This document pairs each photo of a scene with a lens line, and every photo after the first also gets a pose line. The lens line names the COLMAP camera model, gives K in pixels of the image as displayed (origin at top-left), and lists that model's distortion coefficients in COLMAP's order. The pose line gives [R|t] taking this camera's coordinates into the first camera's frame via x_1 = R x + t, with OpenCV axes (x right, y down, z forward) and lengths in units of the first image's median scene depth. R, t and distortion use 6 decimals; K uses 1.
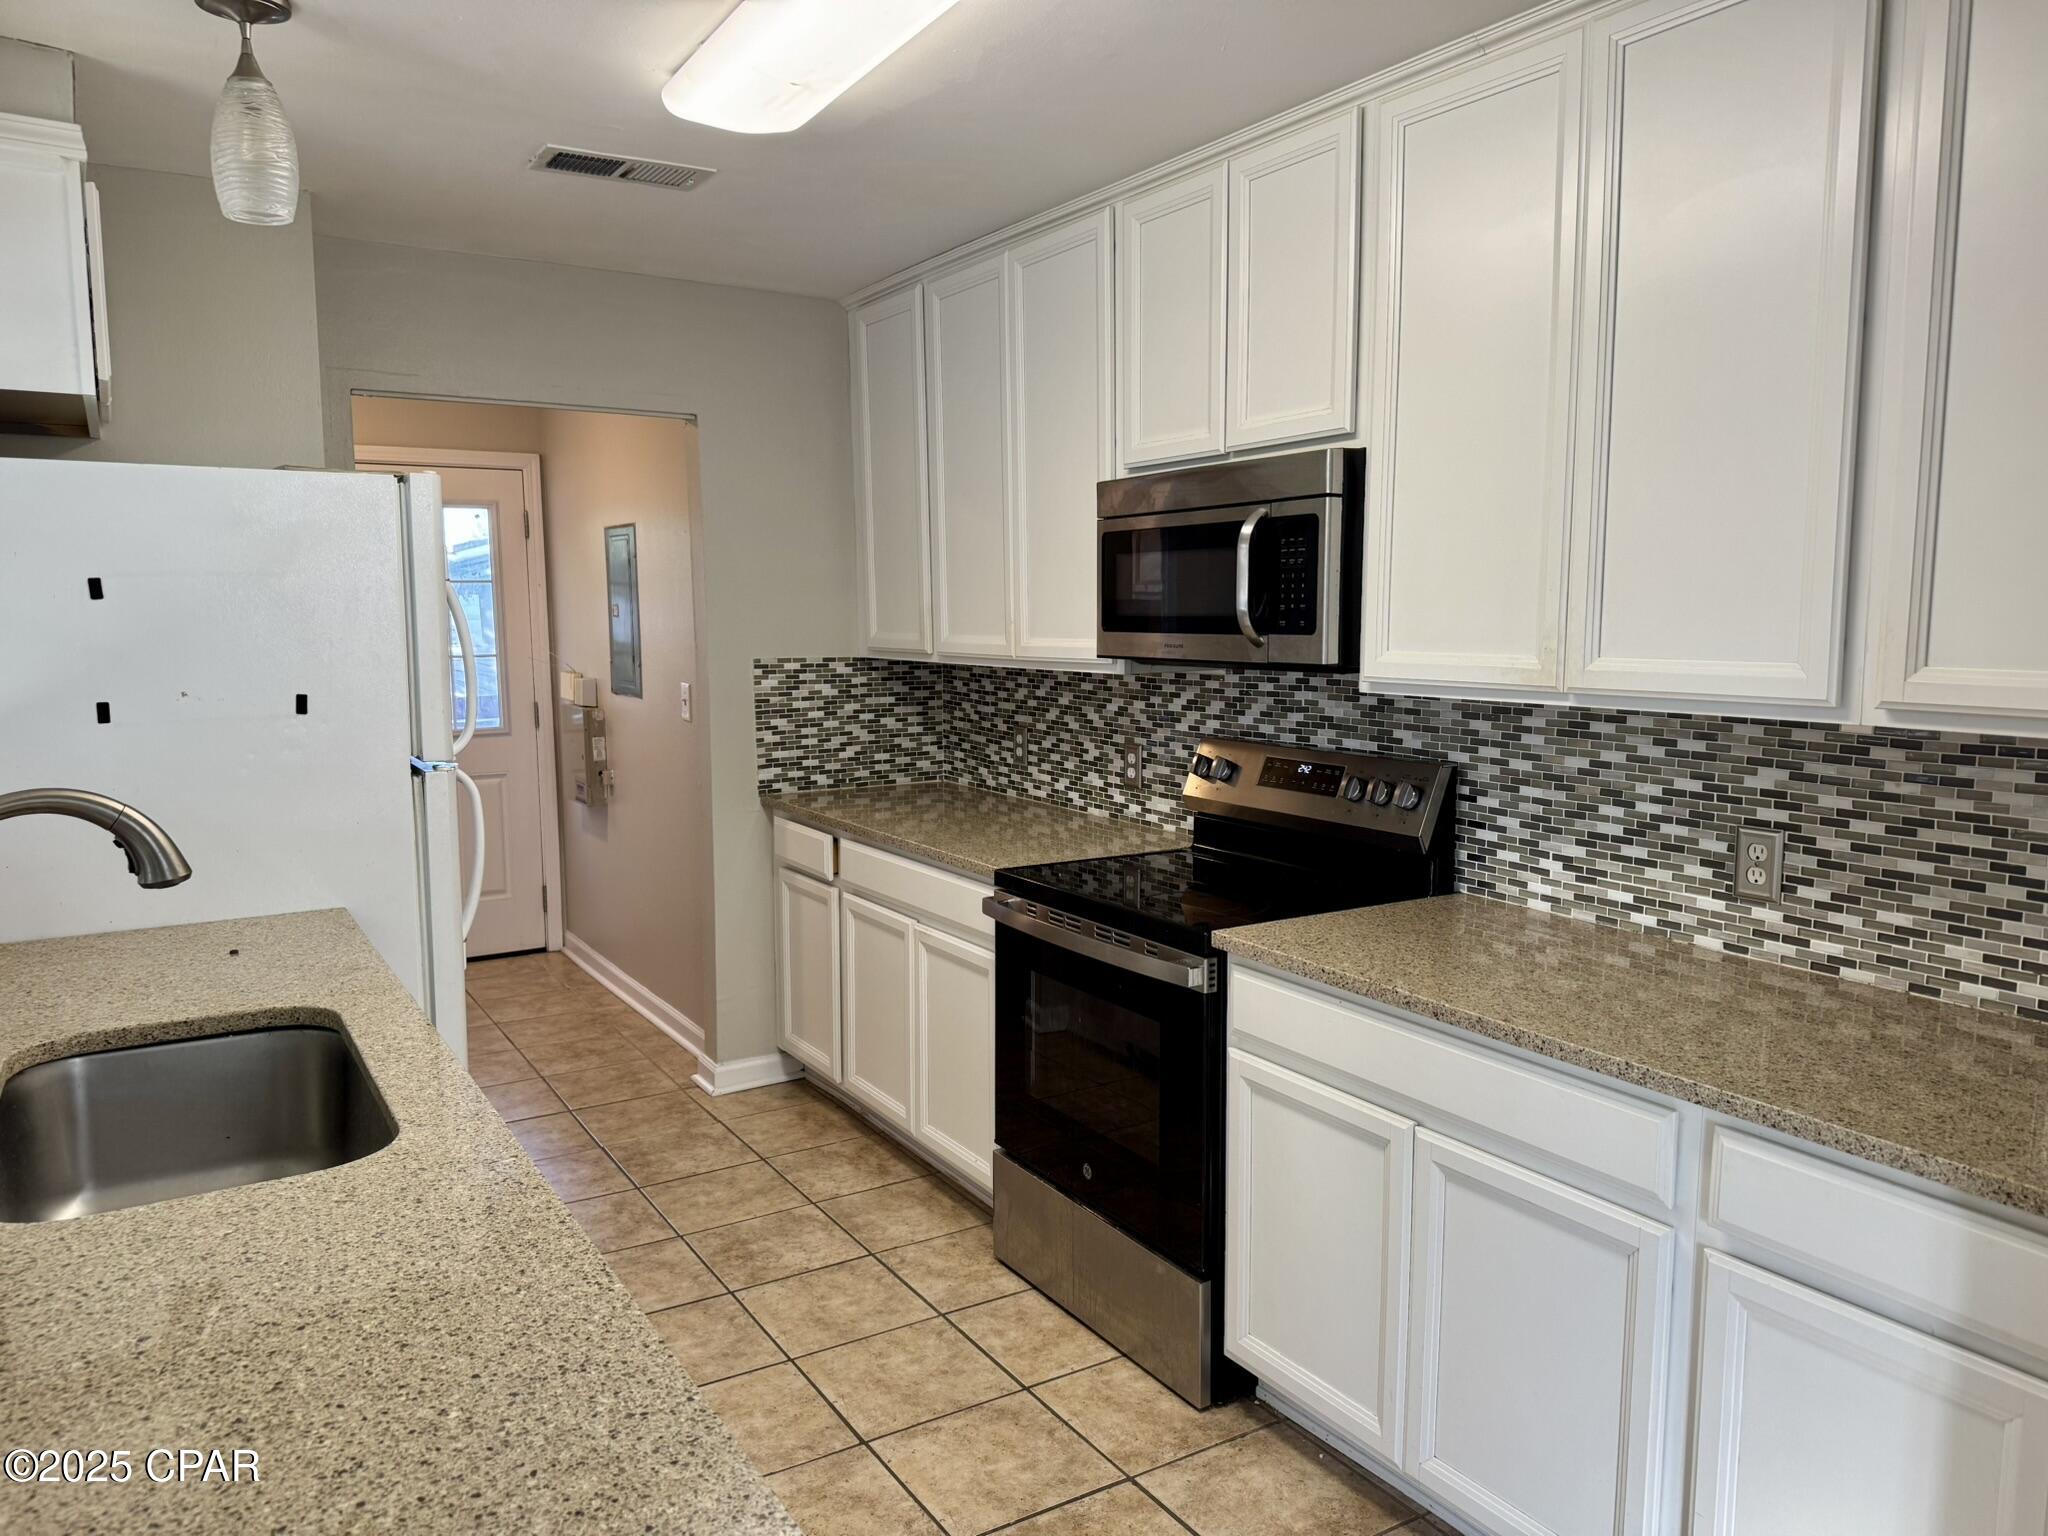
lens RADIAL K [[1457.2, 0, 1024.0], [0, 1457.2, 768.0], [0, 0, 1]] dist [0.060986, -0.000300]
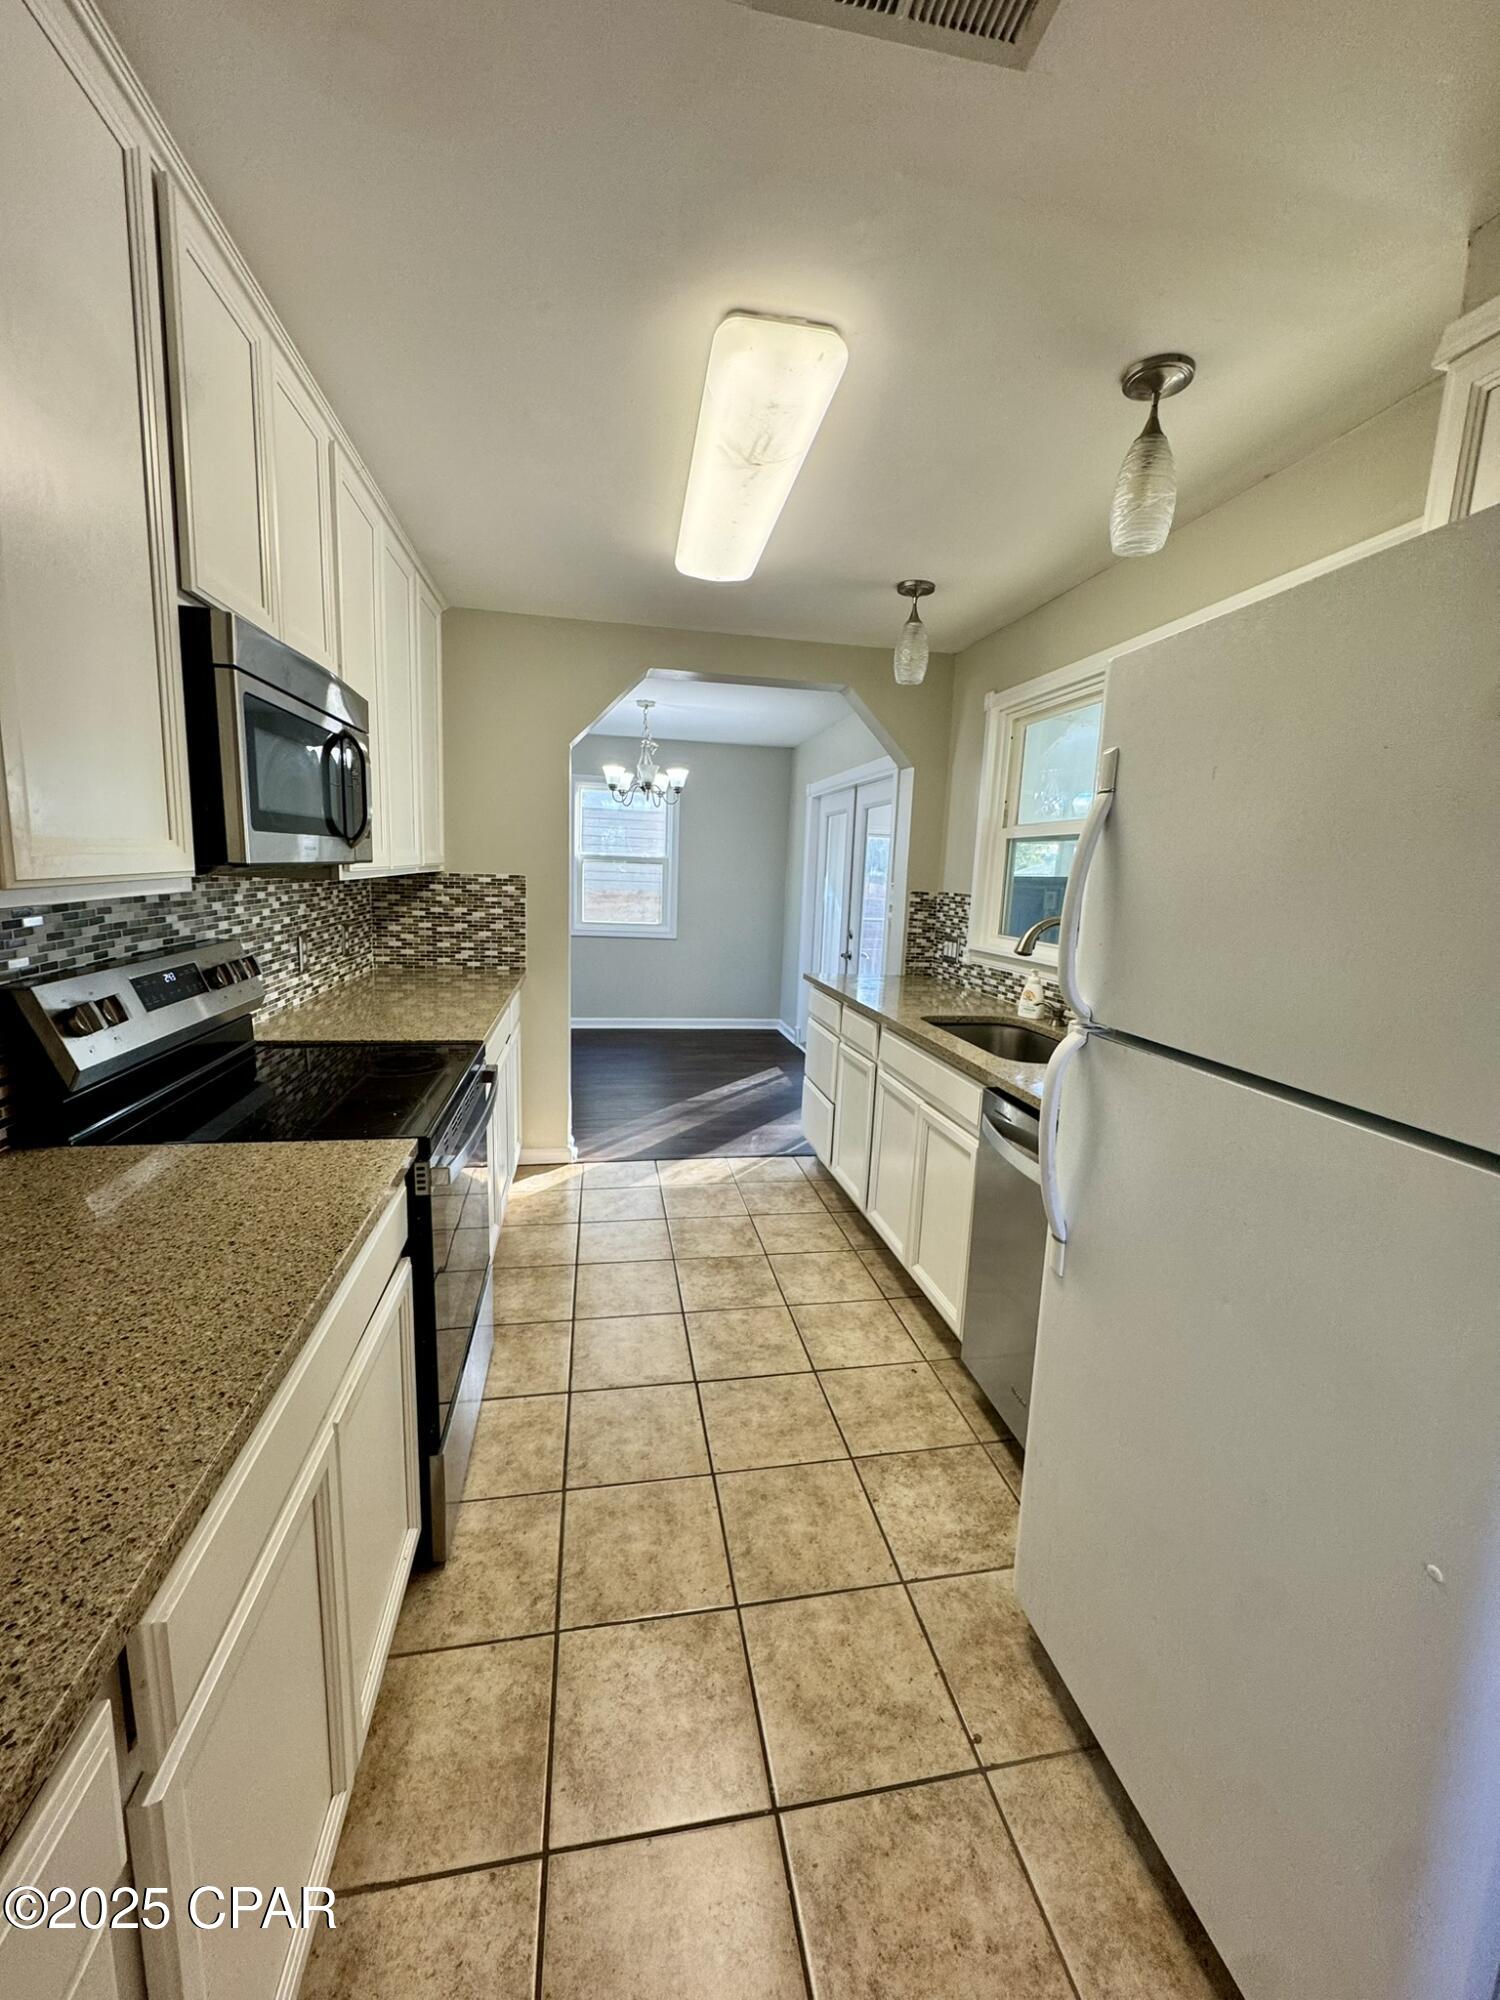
lens RADIAL K [[798.7, 0, 750.0], [0, 798.7, 1000.0], [0, 0, 1]] dist [-0.000727, -0.000121]
pose [[-0.933547, -0.096828, 0.345130, -0.331493], [-0.000496, 0.963173, 0.268880, -0.122433], [-0.358455, 0.250841, -0.899216, 1.317702]]
